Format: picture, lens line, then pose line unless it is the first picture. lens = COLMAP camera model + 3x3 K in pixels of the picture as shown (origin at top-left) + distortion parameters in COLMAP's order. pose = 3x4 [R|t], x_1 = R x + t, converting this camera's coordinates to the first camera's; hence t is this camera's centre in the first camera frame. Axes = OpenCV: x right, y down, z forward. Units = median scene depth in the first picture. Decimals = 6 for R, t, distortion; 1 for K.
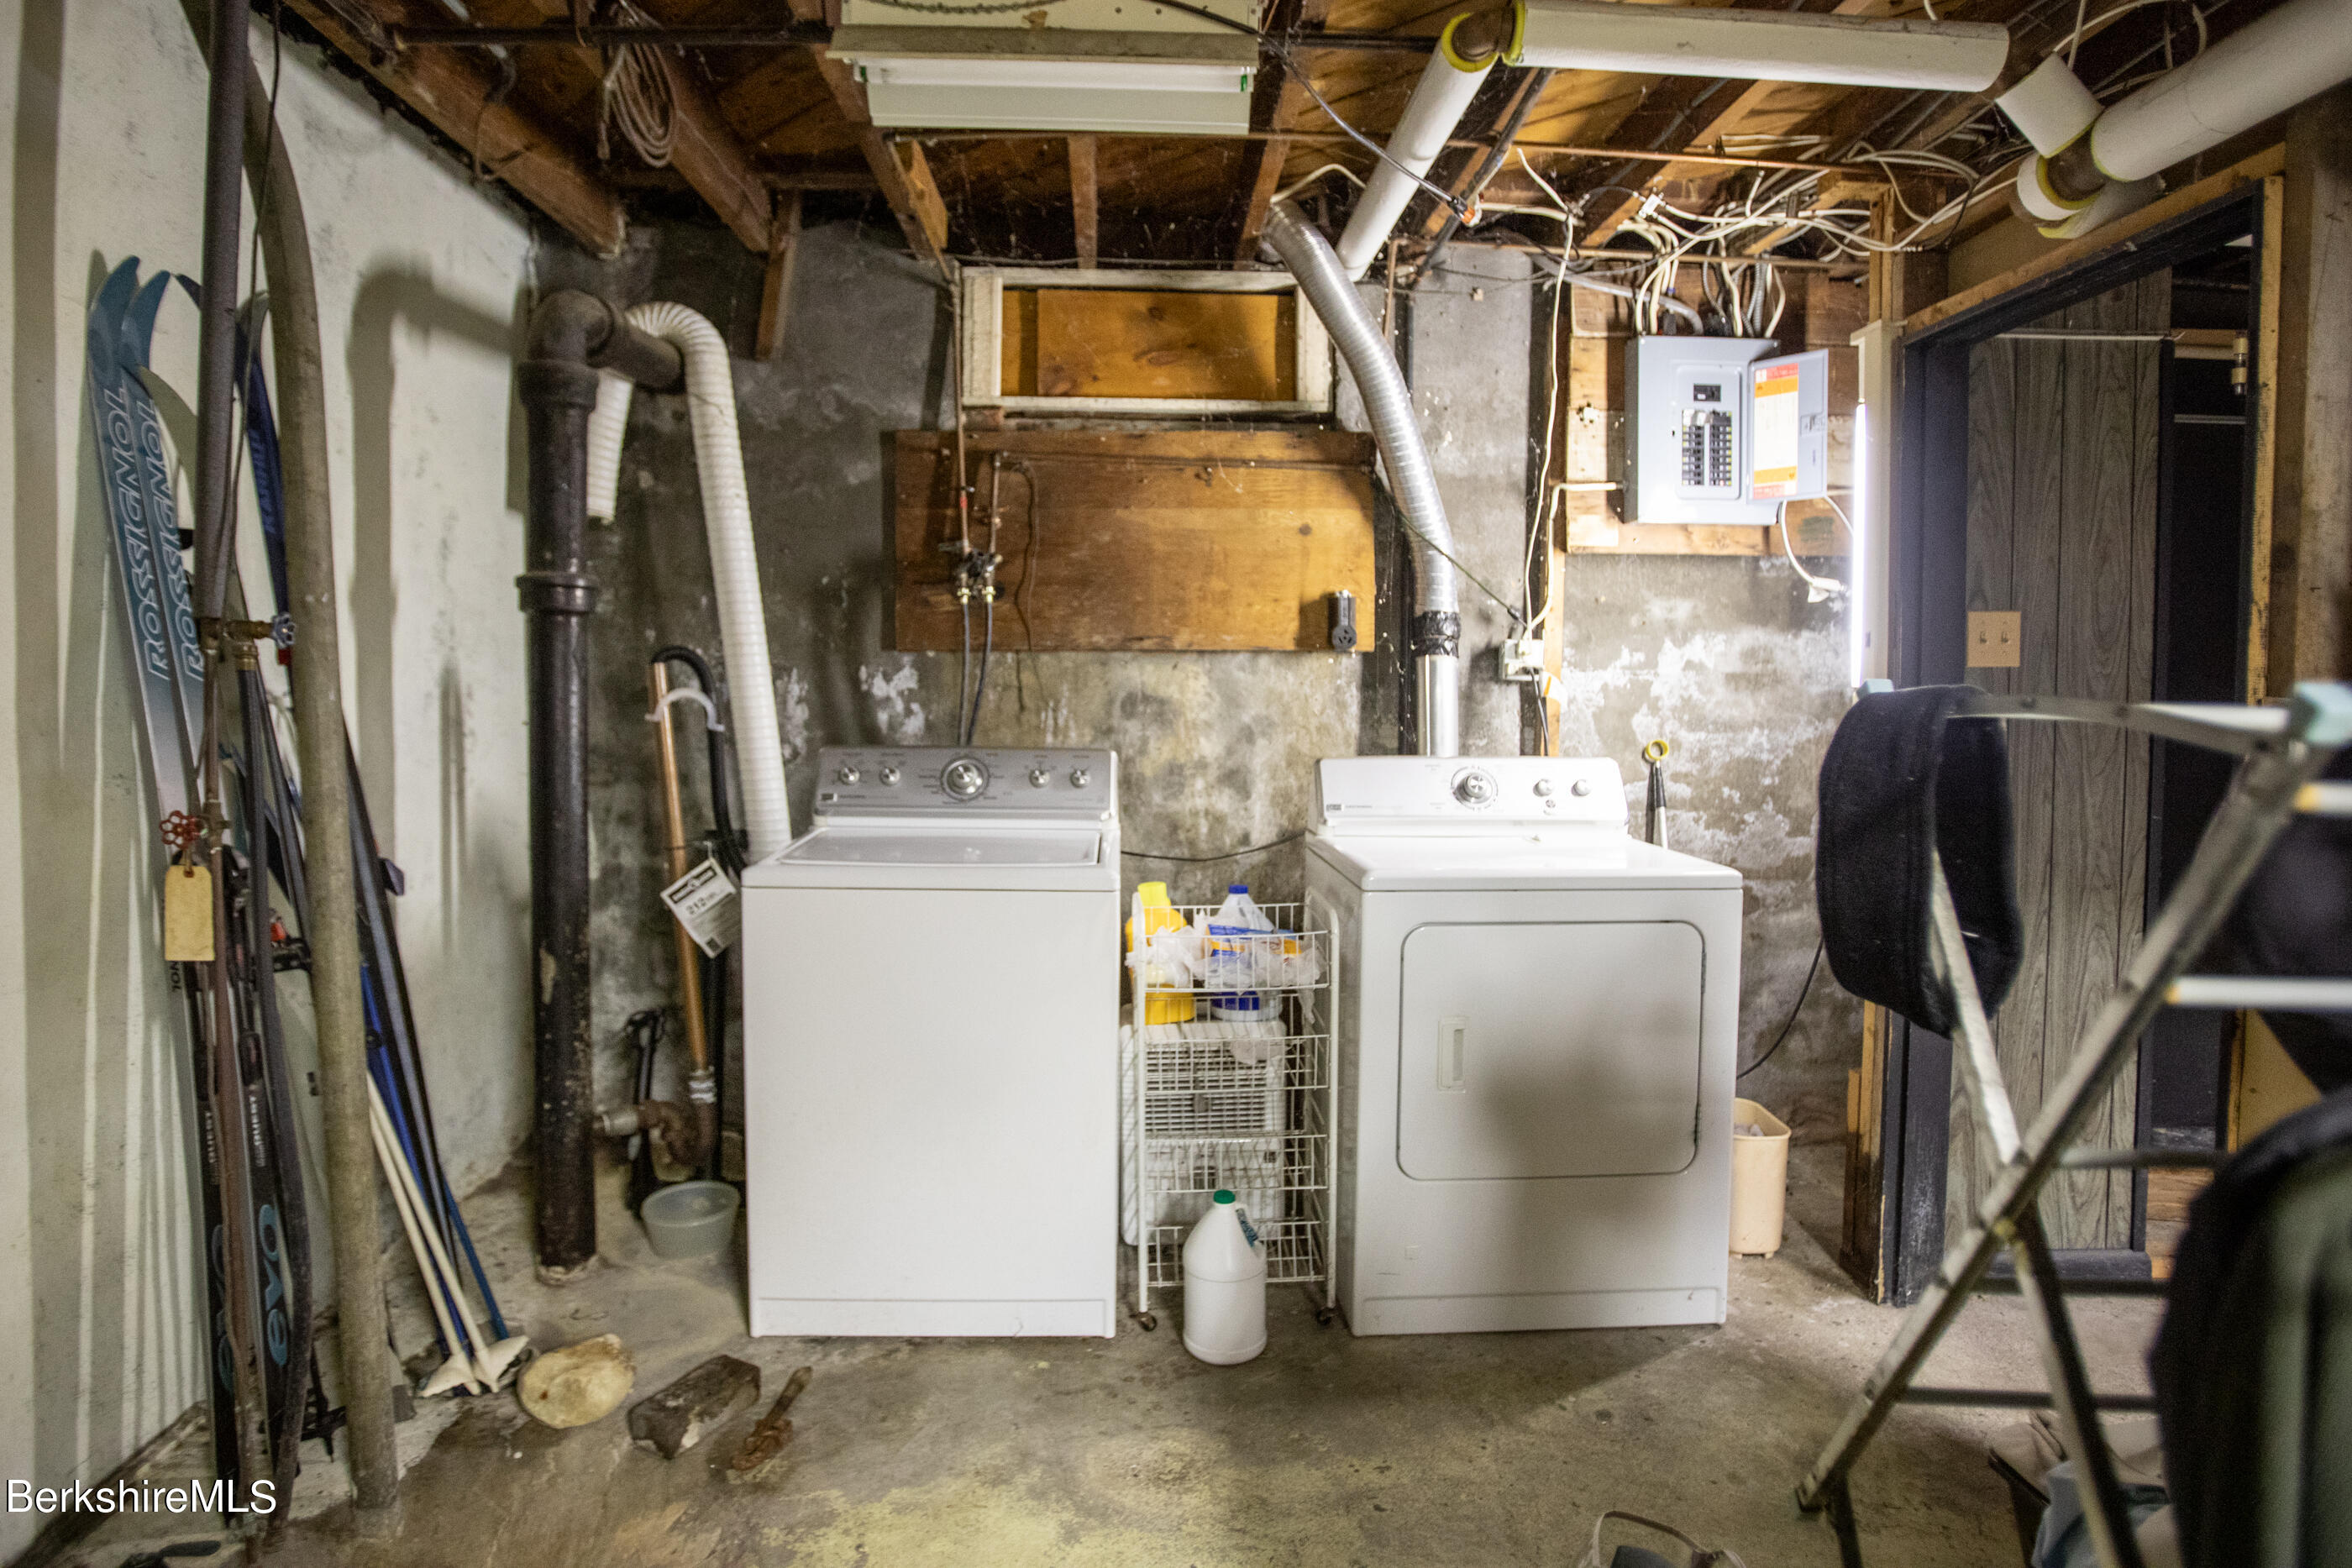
lens RADIAL K [[1167.9, 0, 1176.0], [0, 1167.9, 784.0], [0, 0, 1]] dist [-0.076008, 0.041072]
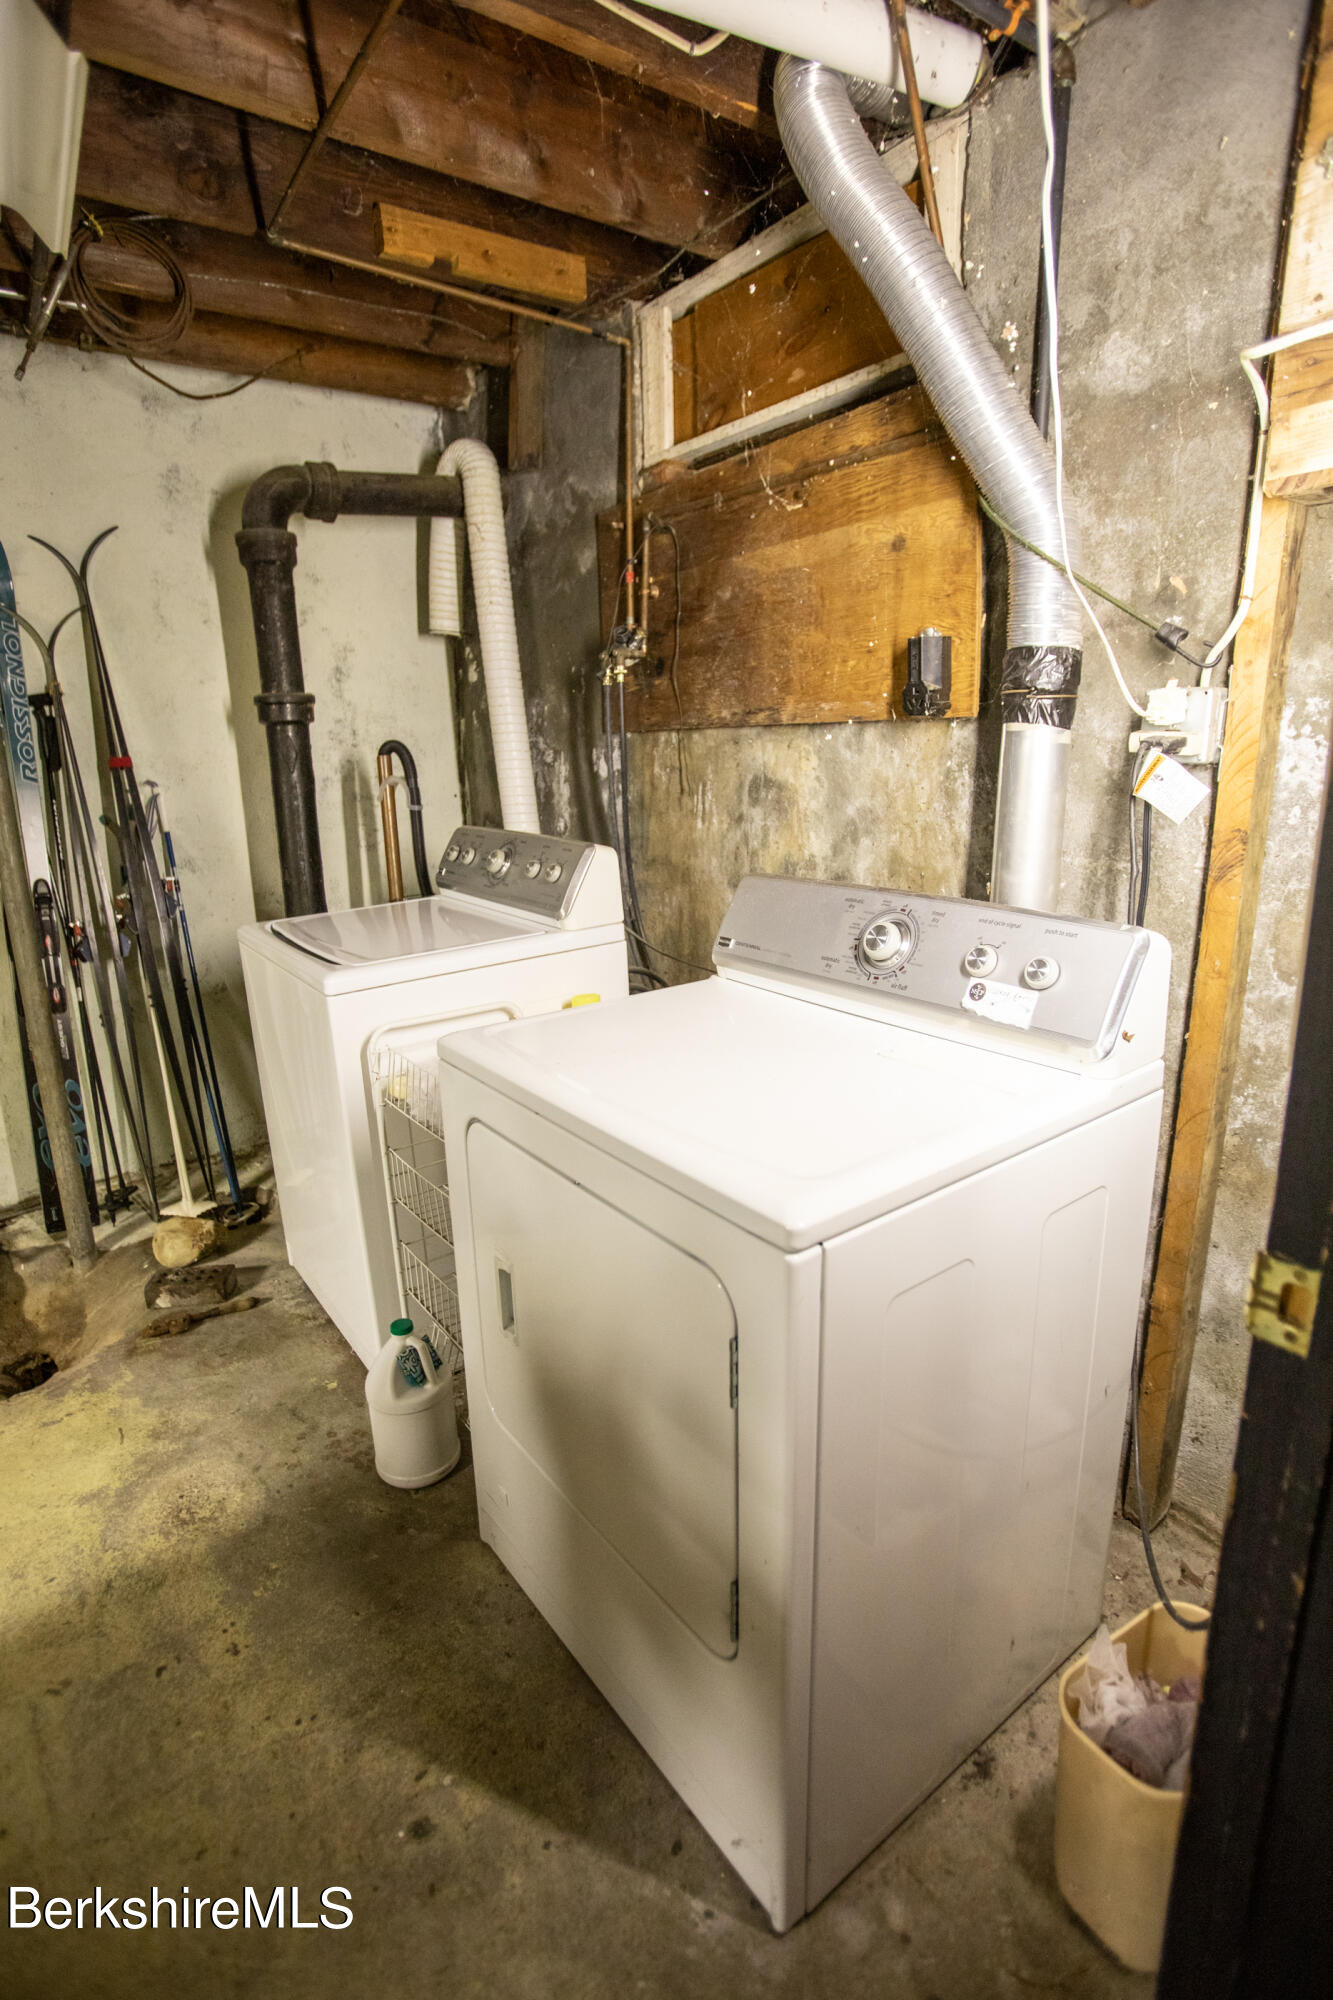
lens RADIAL K [[993.2, 0, 780.1], [0, 993.2, 999.0], [0, 0, 1]] dist [-0.076008, 0.041072]
pose [[0.583809, 0.191805, -0.788909, 0.590895], [-0.045796, 0.977926, 0.203870, -0.067243], [0.810599, -0.082892, 0.579706, 0.579139]]
